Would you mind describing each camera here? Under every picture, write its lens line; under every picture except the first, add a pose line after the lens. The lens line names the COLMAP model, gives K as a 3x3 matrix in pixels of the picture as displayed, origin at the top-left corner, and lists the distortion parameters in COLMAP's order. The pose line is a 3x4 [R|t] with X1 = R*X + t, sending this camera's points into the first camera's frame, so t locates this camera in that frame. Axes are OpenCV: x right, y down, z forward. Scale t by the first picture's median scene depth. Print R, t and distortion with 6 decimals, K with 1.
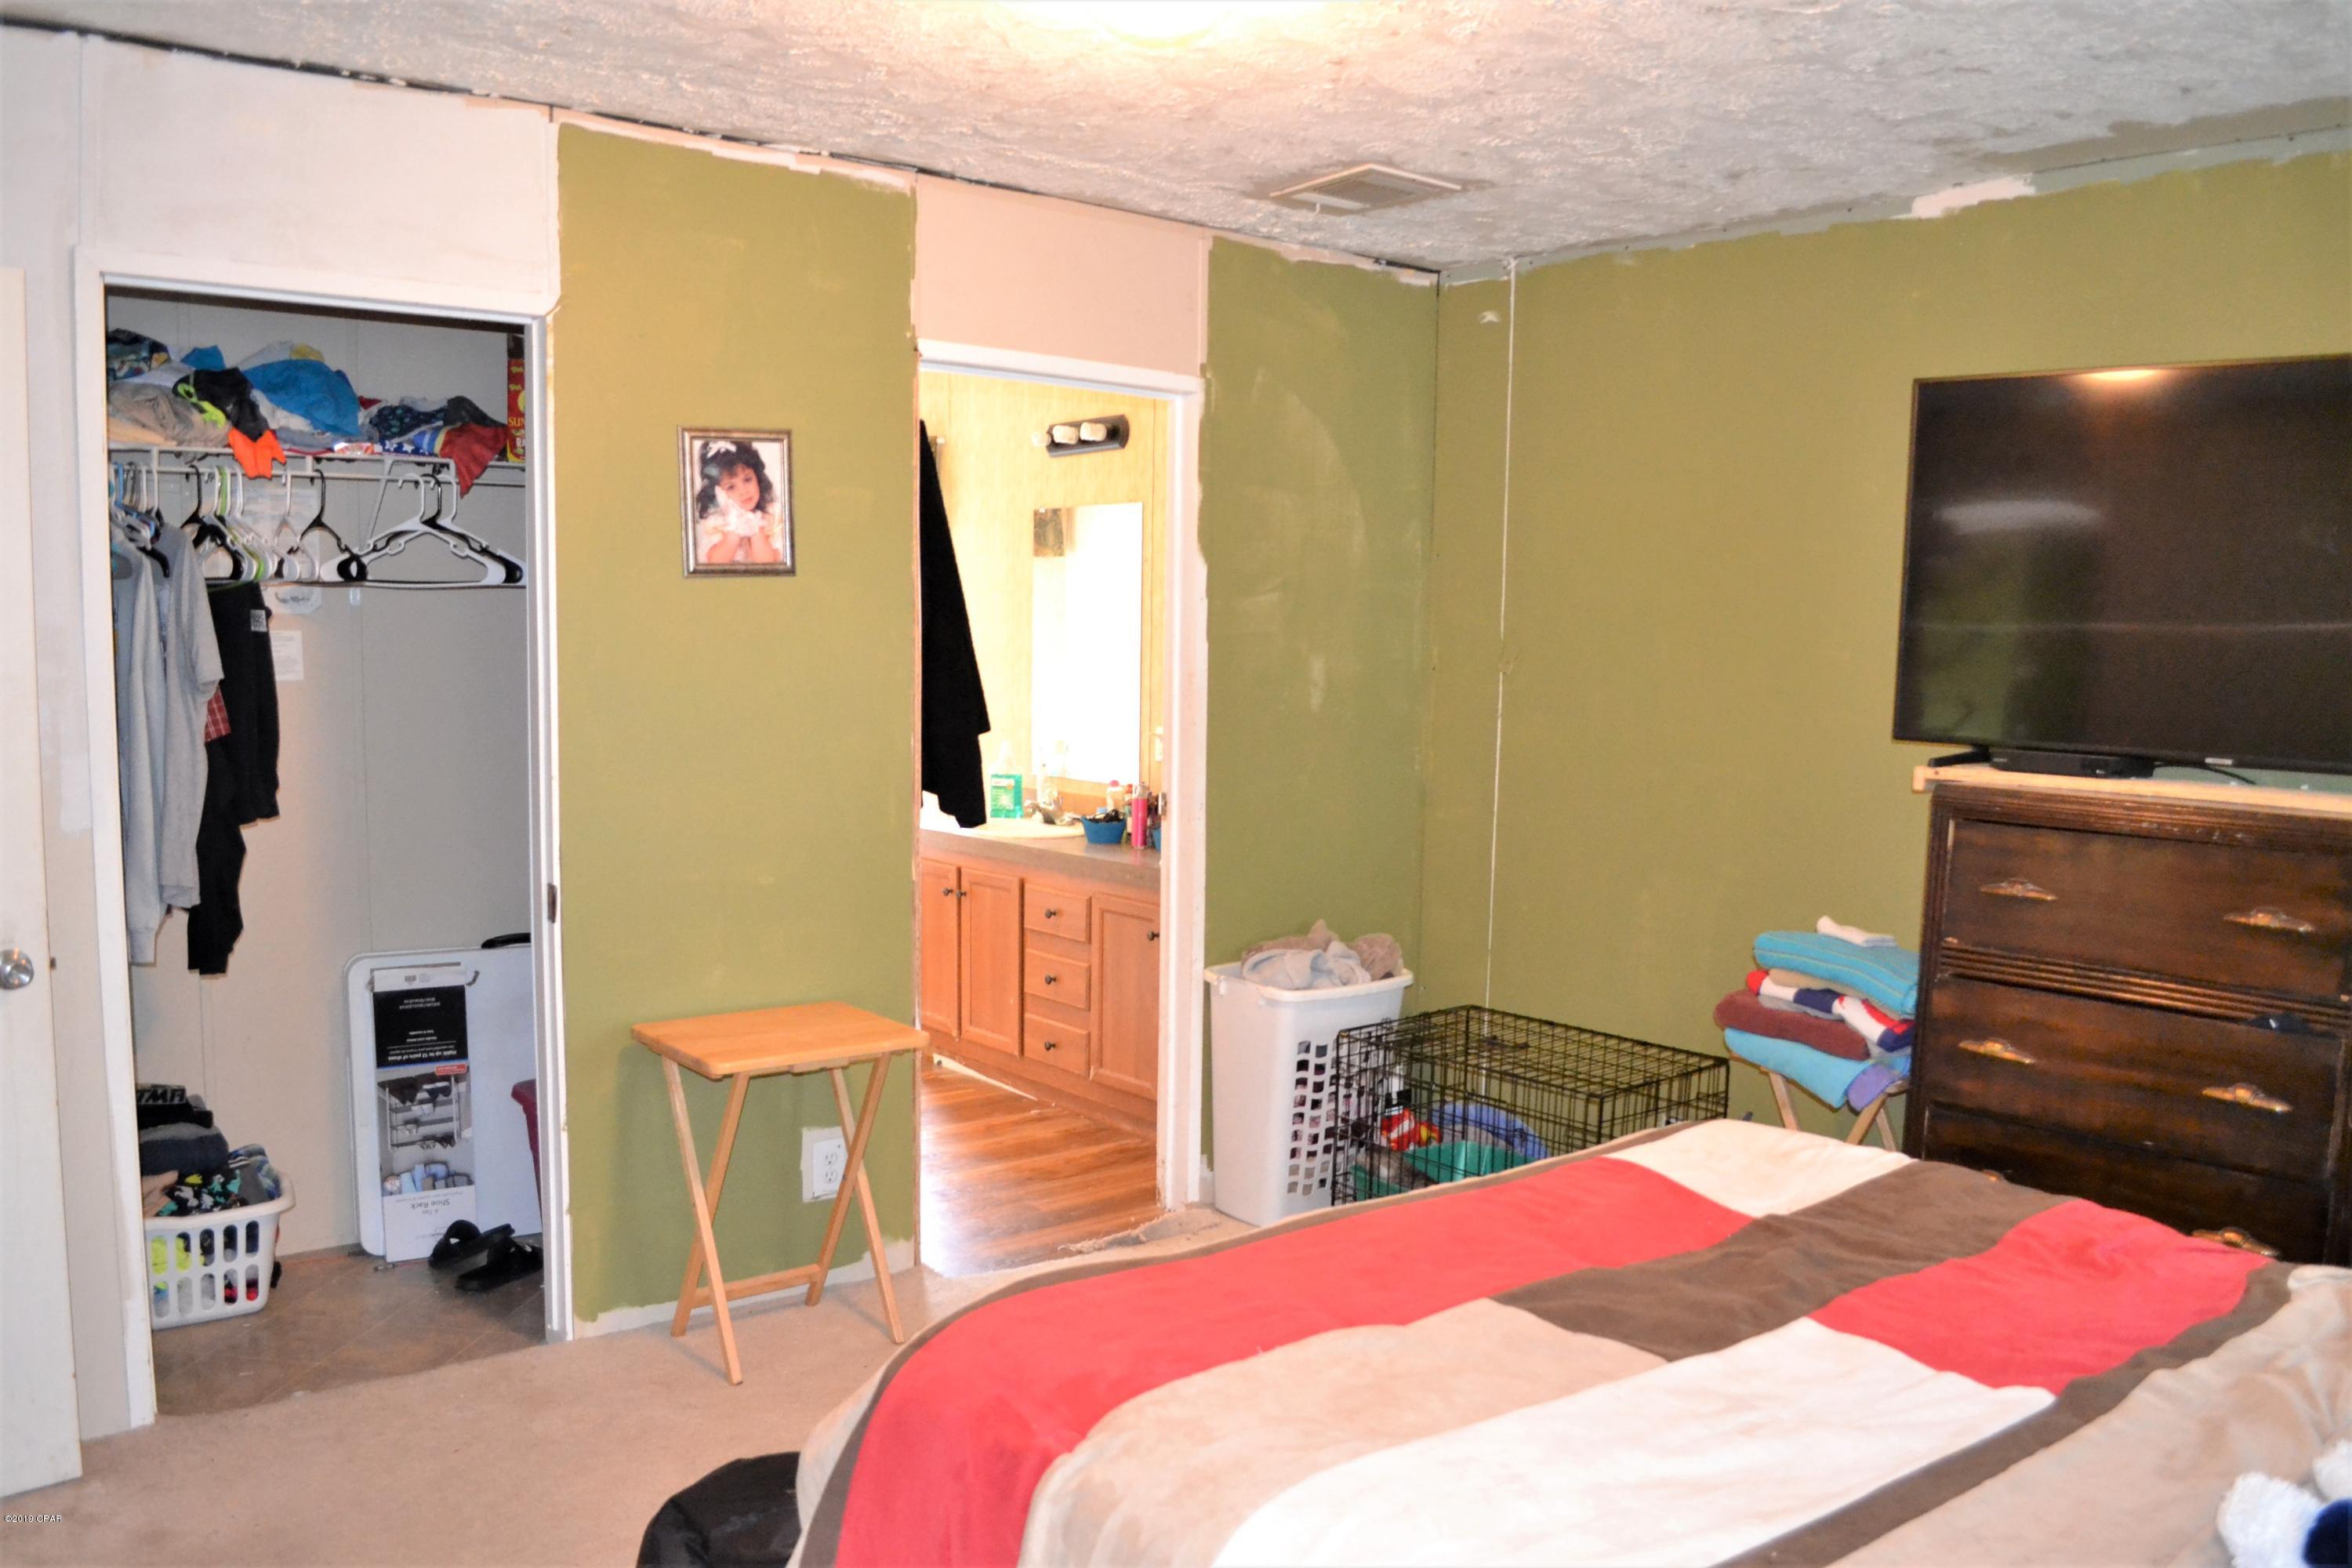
lens RADIAL K [[1886.5, 0, 1168.2], [0, 1886.5, 825.9], [0, 0, 1]] dist [-0.080723, 0.008056]
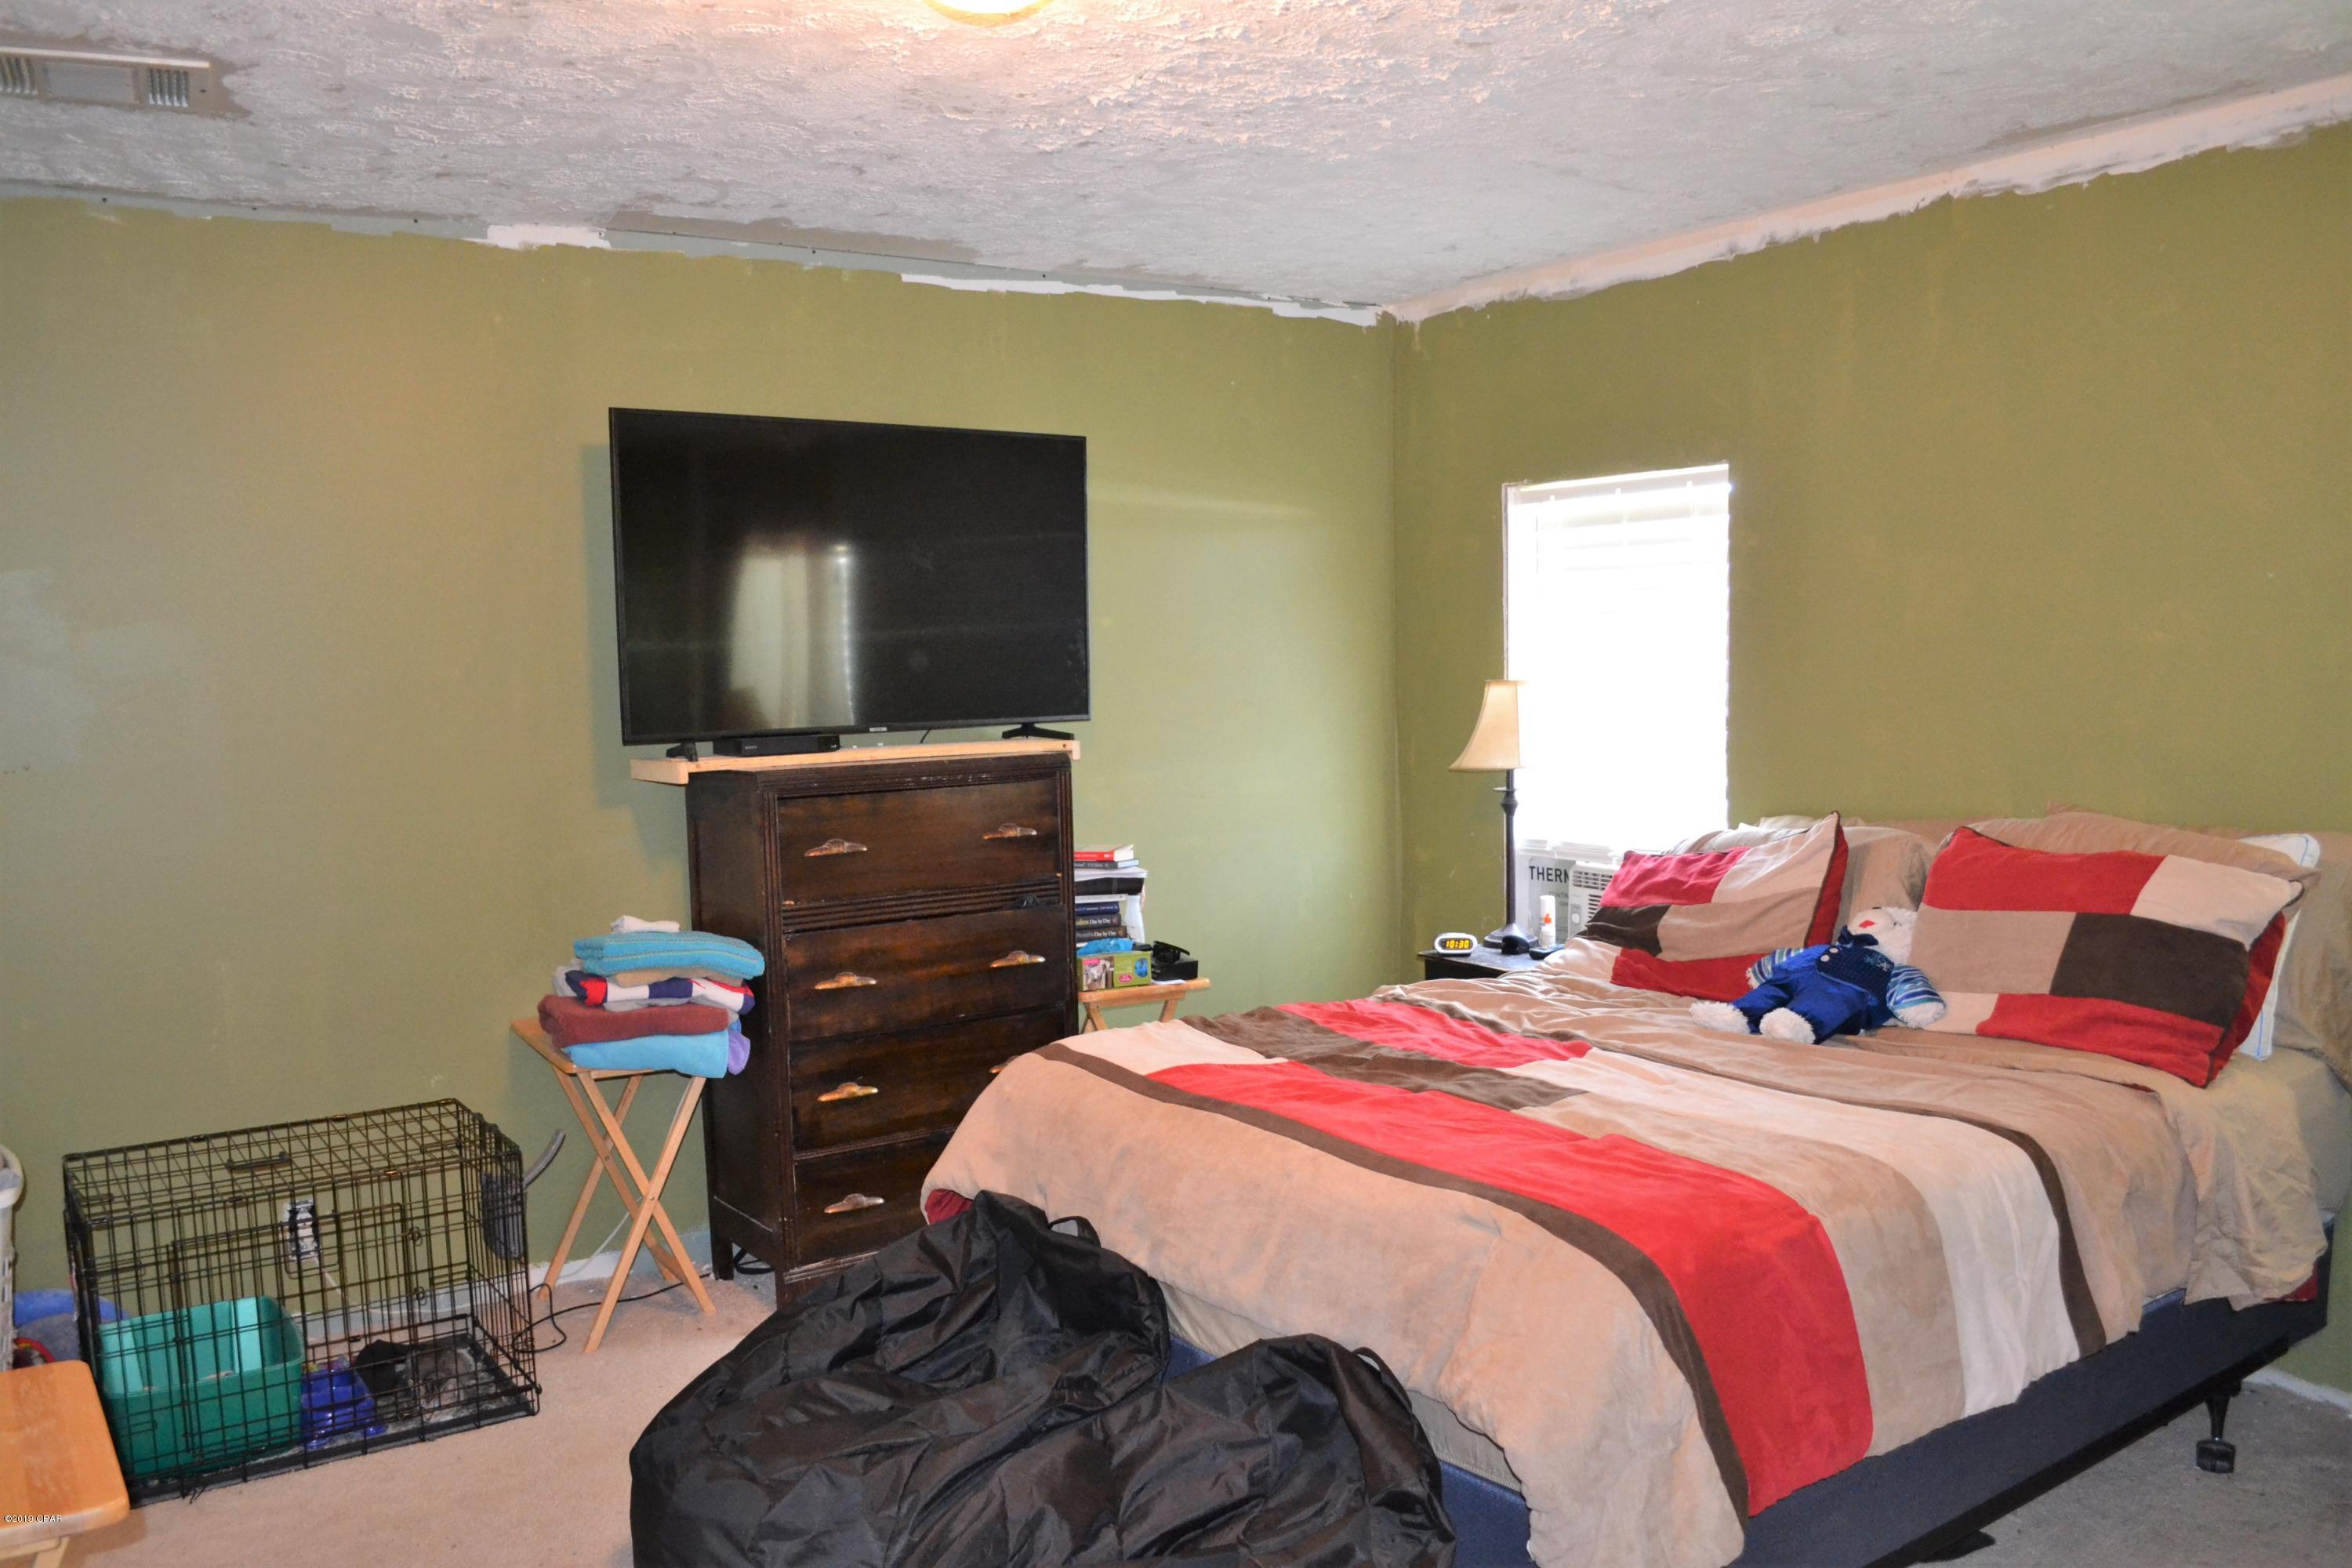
lens RADIAL K [[1886.5, 0, 1168.2], [0, 1886.5, 825.9], [0, 0, 1]] dist [-0.080723, 0.008056]
pose [[0.091495, -0.121543, 0.988360, -0.673786], [0.130783, 0.985393, 0.109072, -0.078585], [-0.987180, 0.119282, 0.106054, 0.600876]]
